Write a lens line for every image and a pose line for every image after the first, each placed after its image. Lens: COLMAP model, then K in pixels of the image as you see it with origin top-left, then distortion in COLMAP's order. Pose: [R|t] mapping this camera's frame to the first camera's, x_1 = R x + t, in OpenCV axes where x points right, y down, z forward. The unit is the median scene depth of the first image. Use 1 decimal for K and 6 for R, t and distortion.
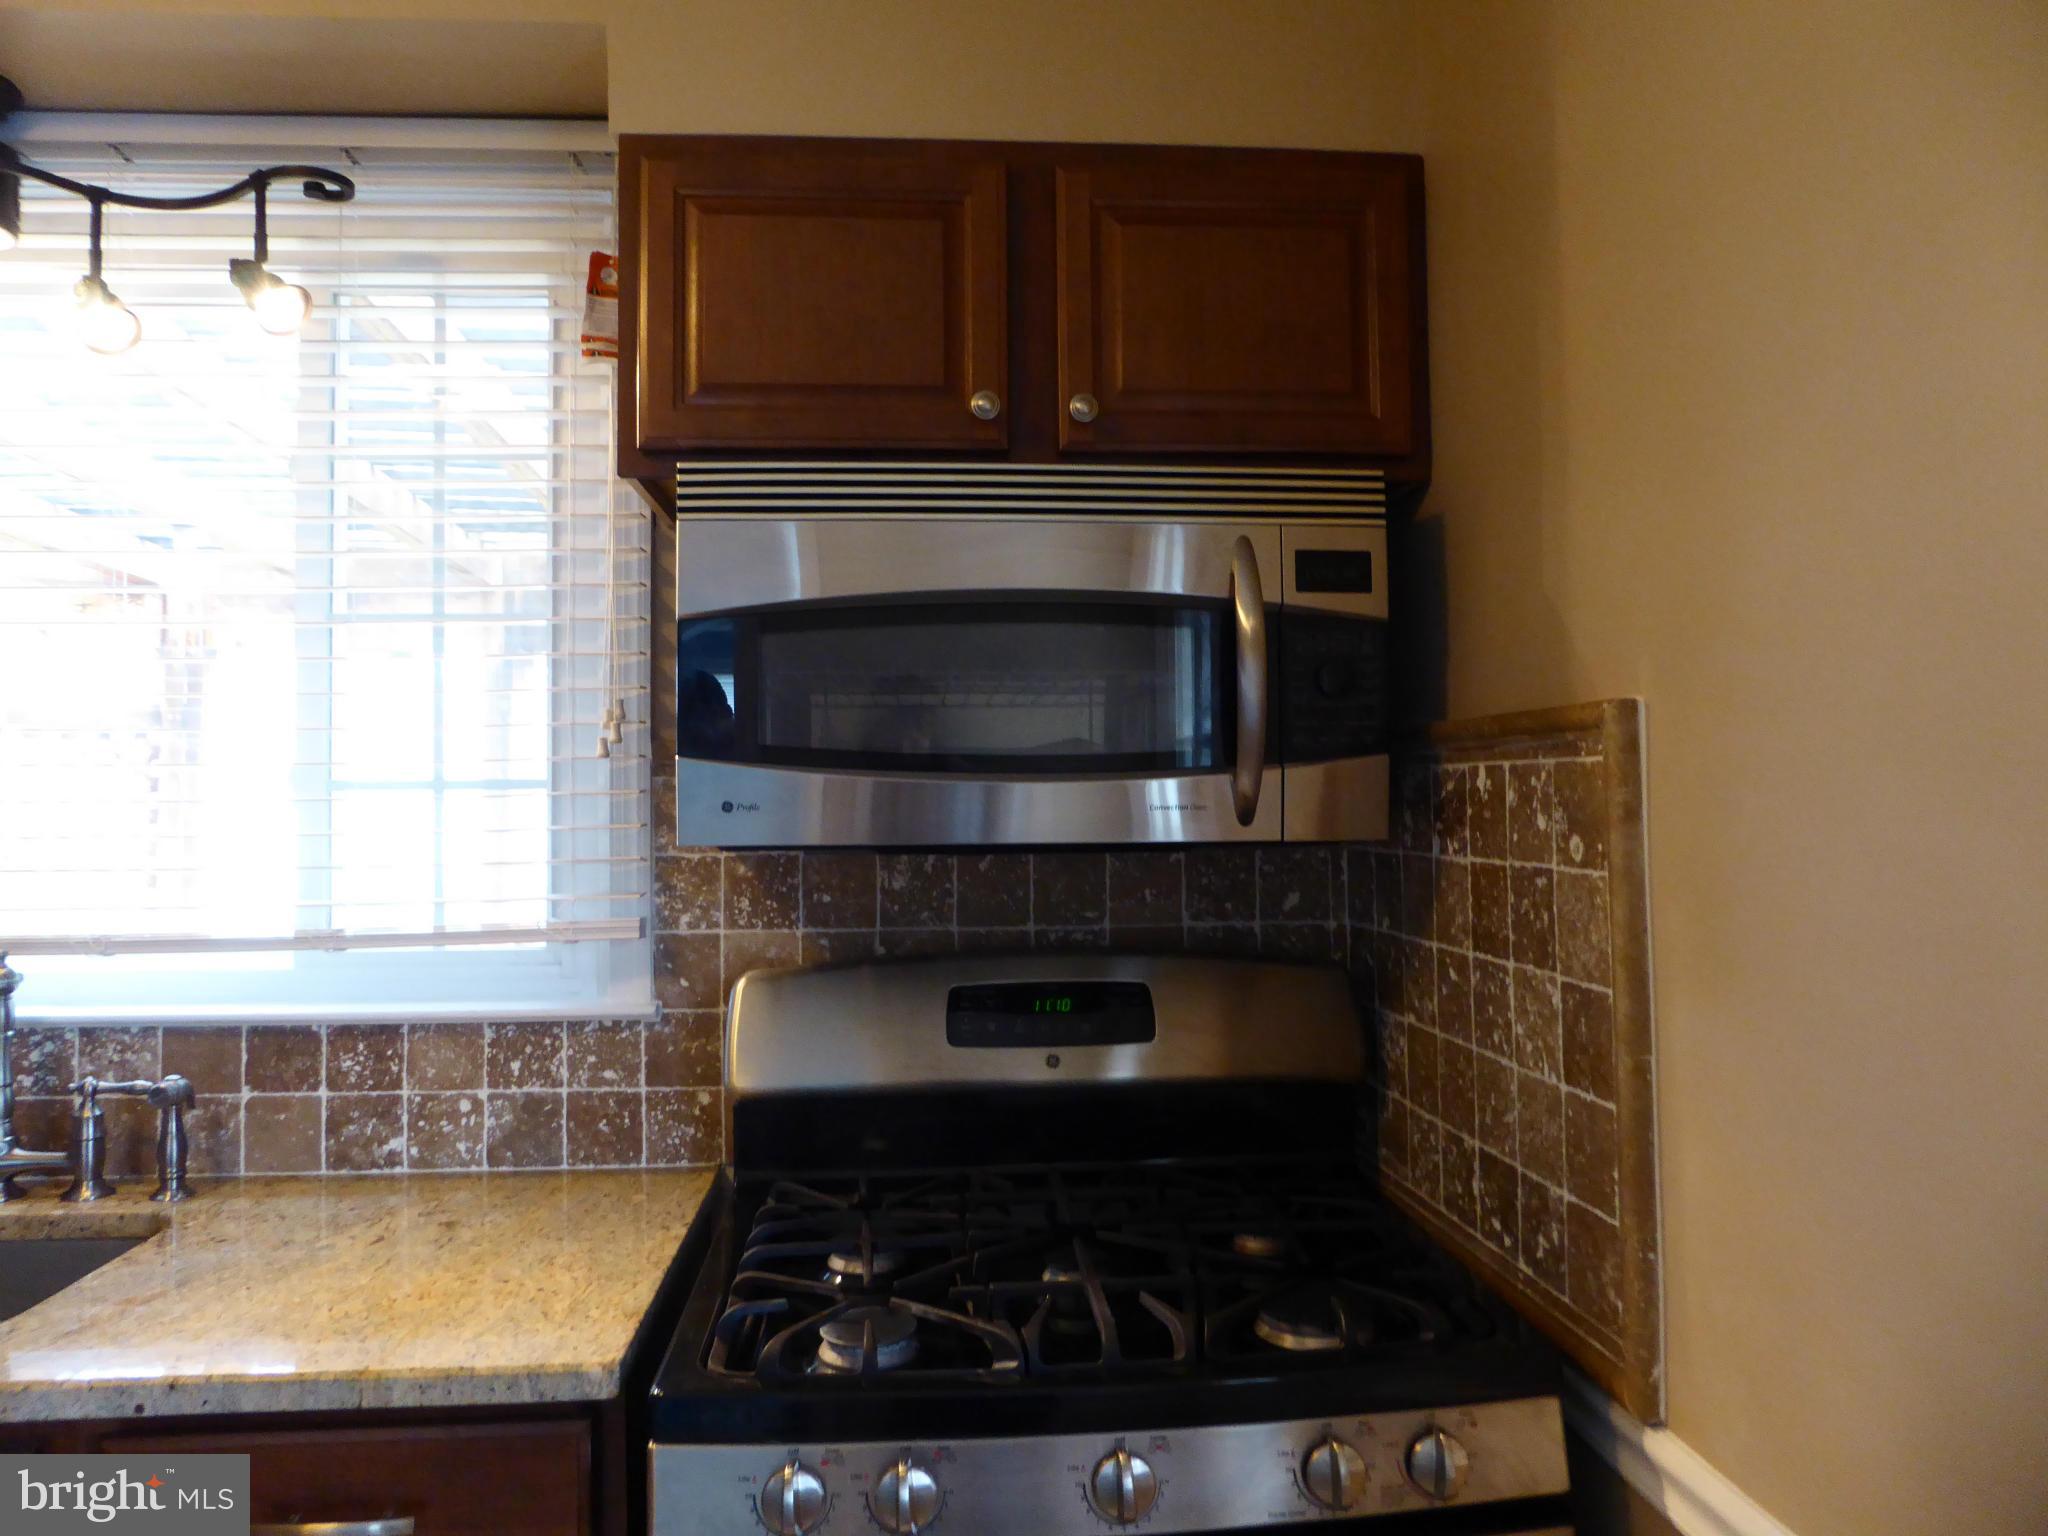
lens RADIAL K [[1442.4, 0, 1053.2], [0, 1442.4, 754.7], [0, 0, 1]] dist [-0.061054, 0.032754]
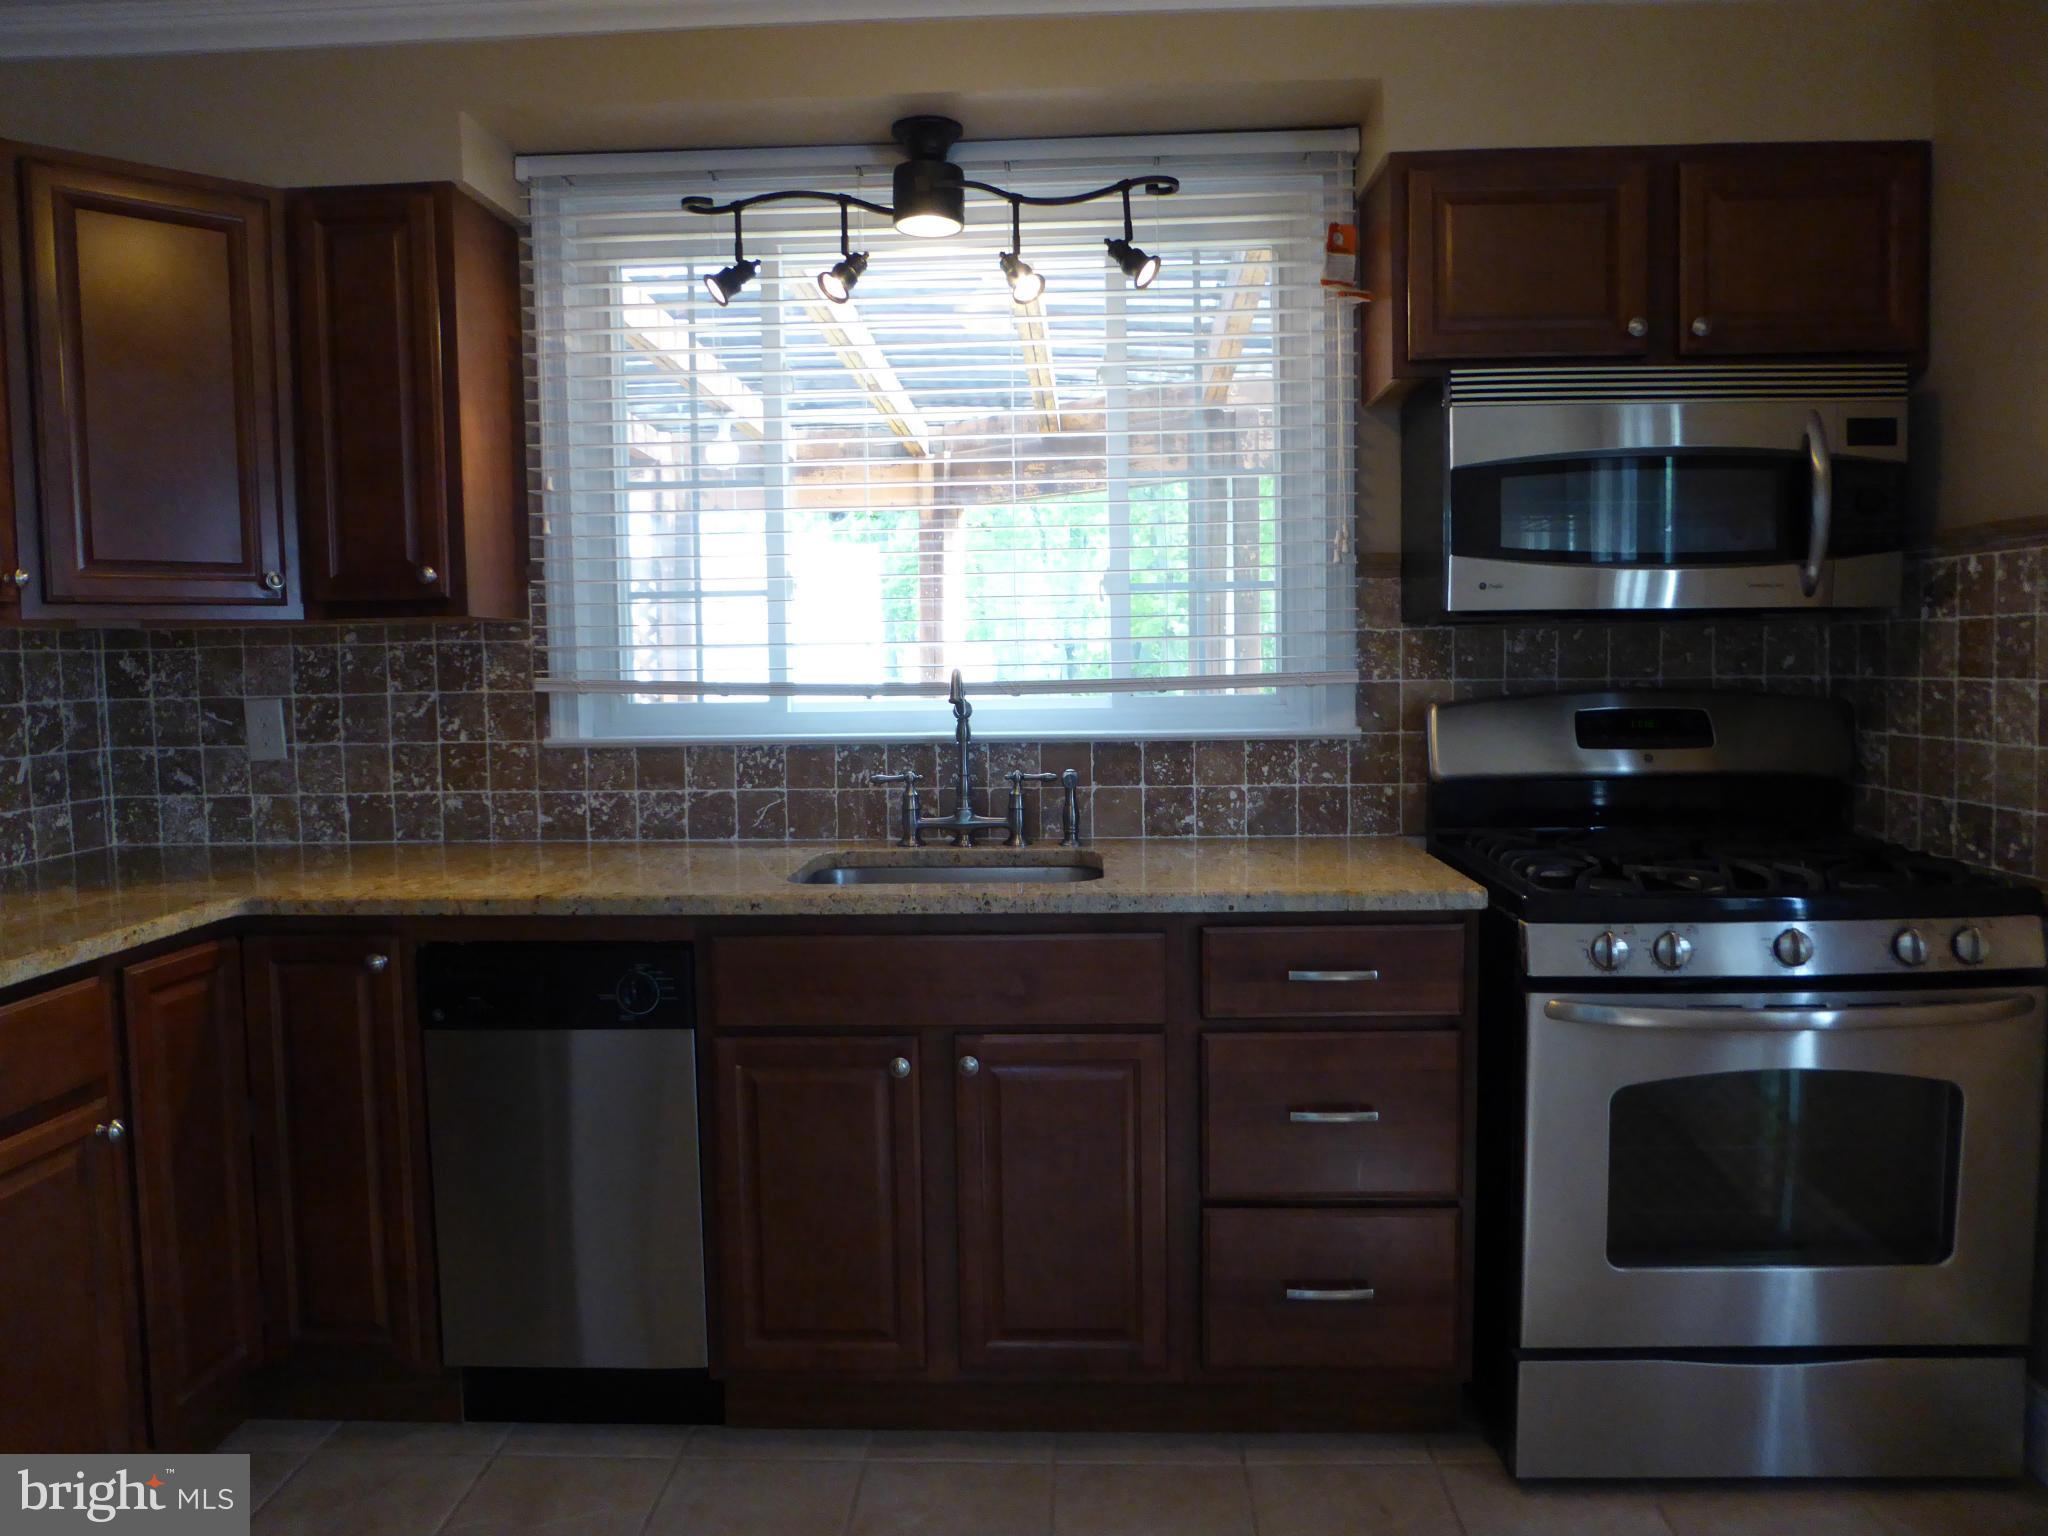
lens RADIAL K [[1442.4, 0, 1048.4], [0, 1442.4, 756.0], [0, 0, 1]] dist [-0.061054, 0.032754]
pose [[0.991110, 0.002431, -0.133022, -0.425114], [0.010534, 0.995260, 0.096675, 0.055775], [0.132627, -0.097217, 0.986387, -0.577772]]
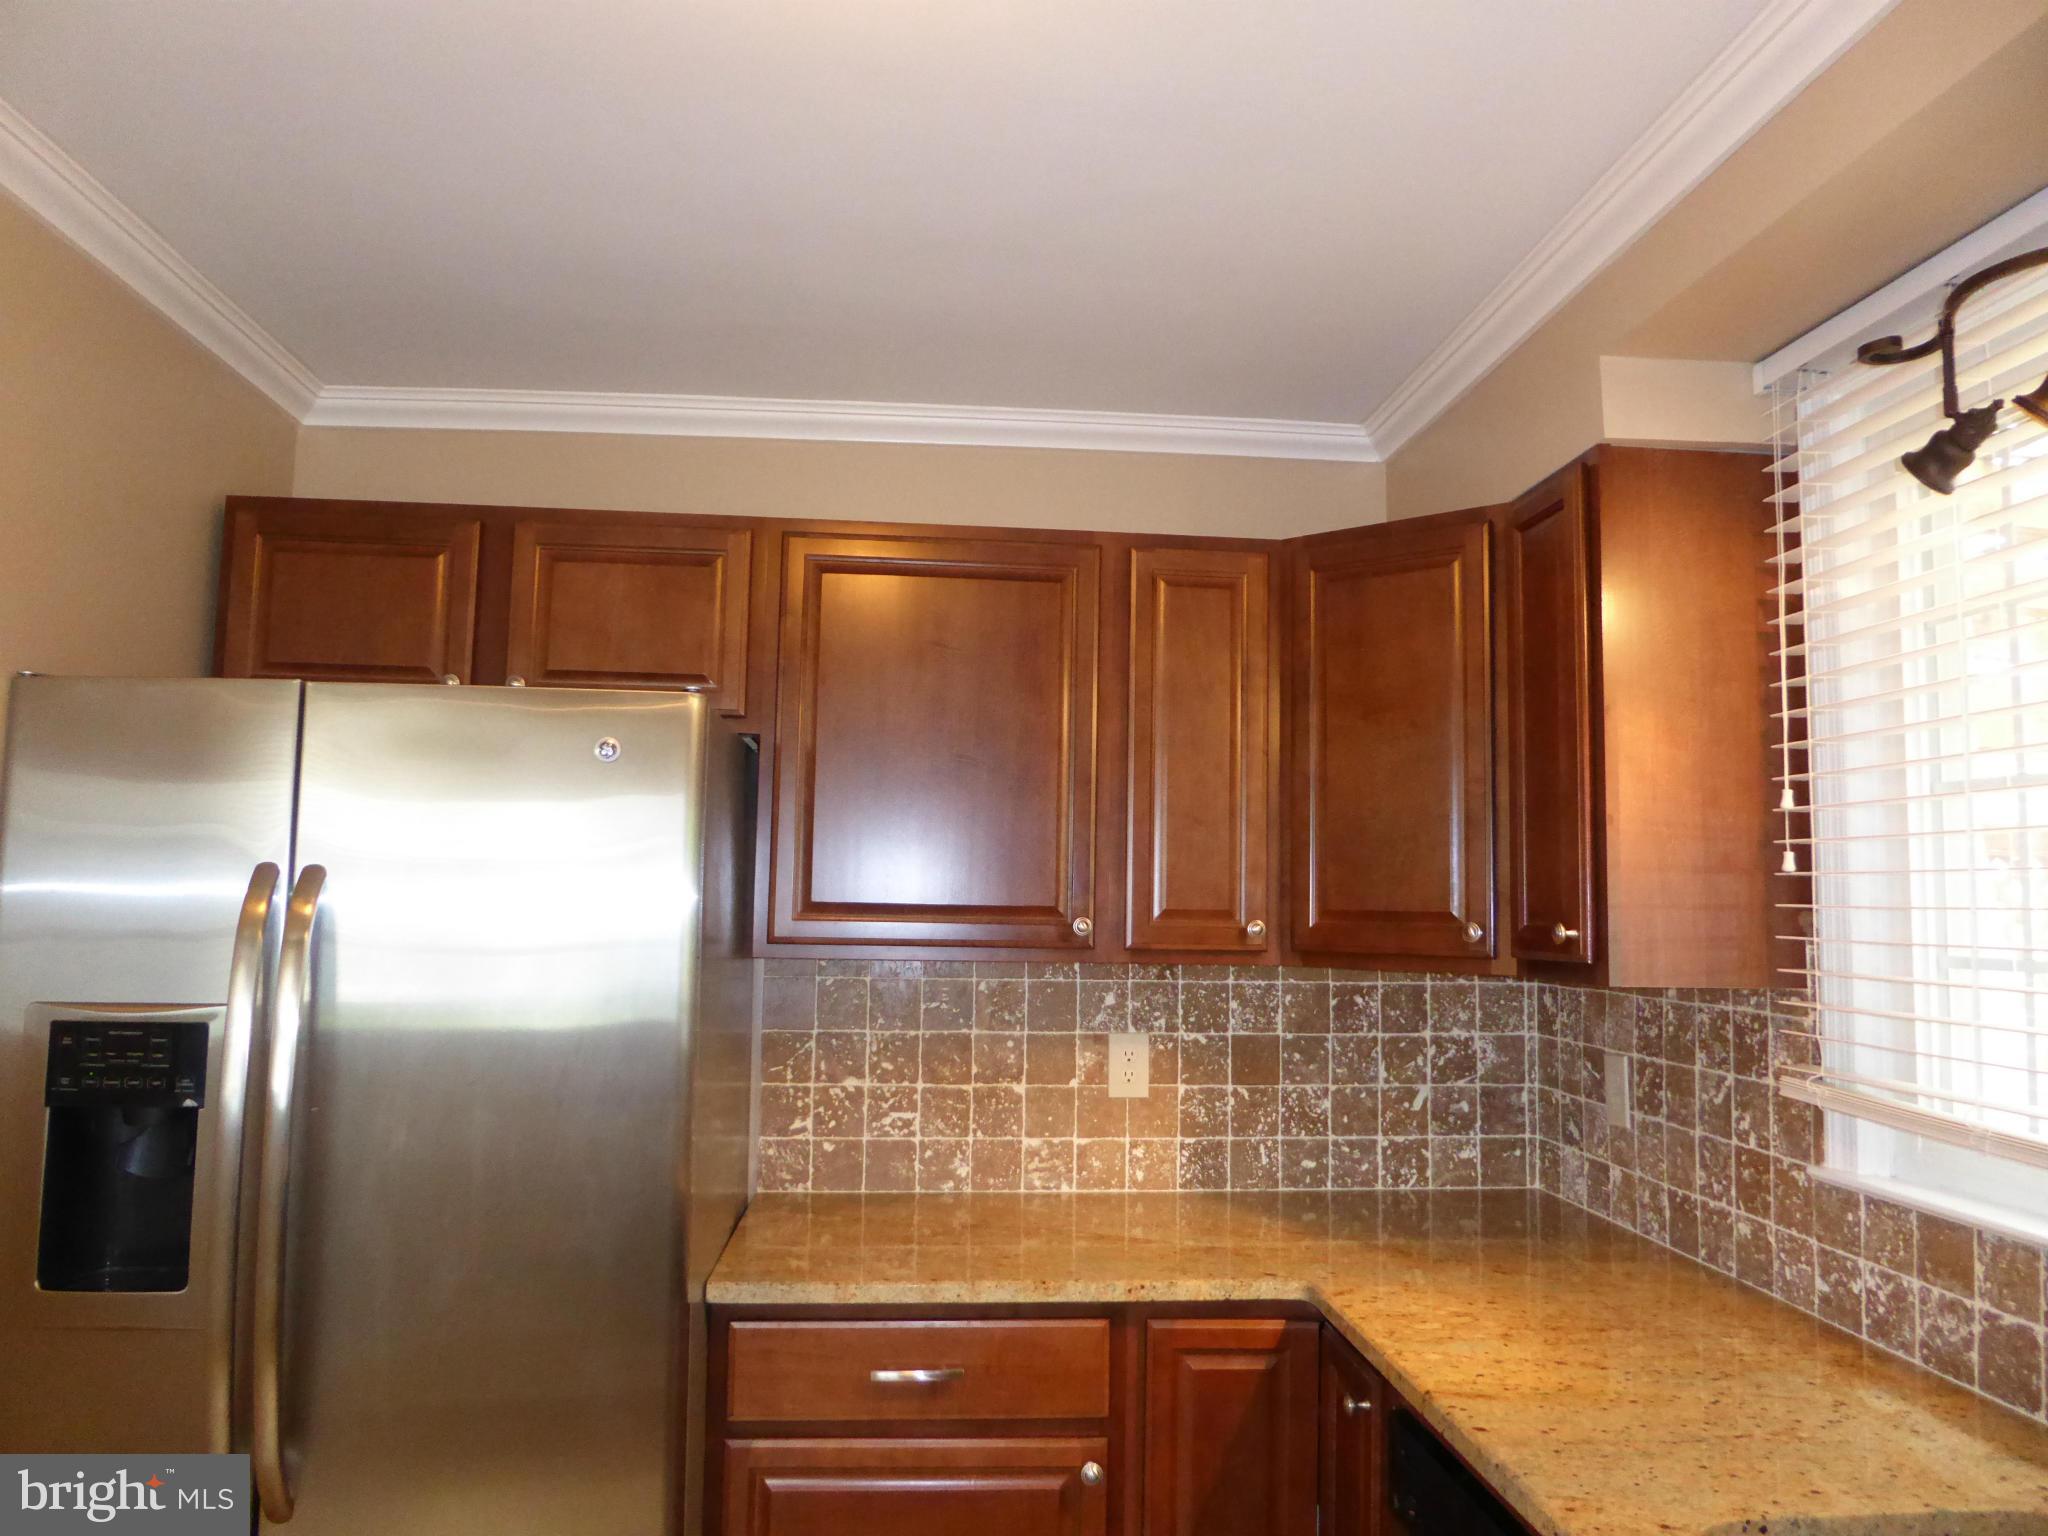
lens RADIAL K [[1442.4, 0, 1014.2], [0, 1442.4, 761.2], [0, 0, 1]] dist [-0.061054, 0.032754]
pose [[-0.012376, -0.088229, -0.996023, -0.075165], [0.006416, 0.996072, -0.088313, -0.033370], [0.999903, -0.007484, -0.011762, 0.355800]]
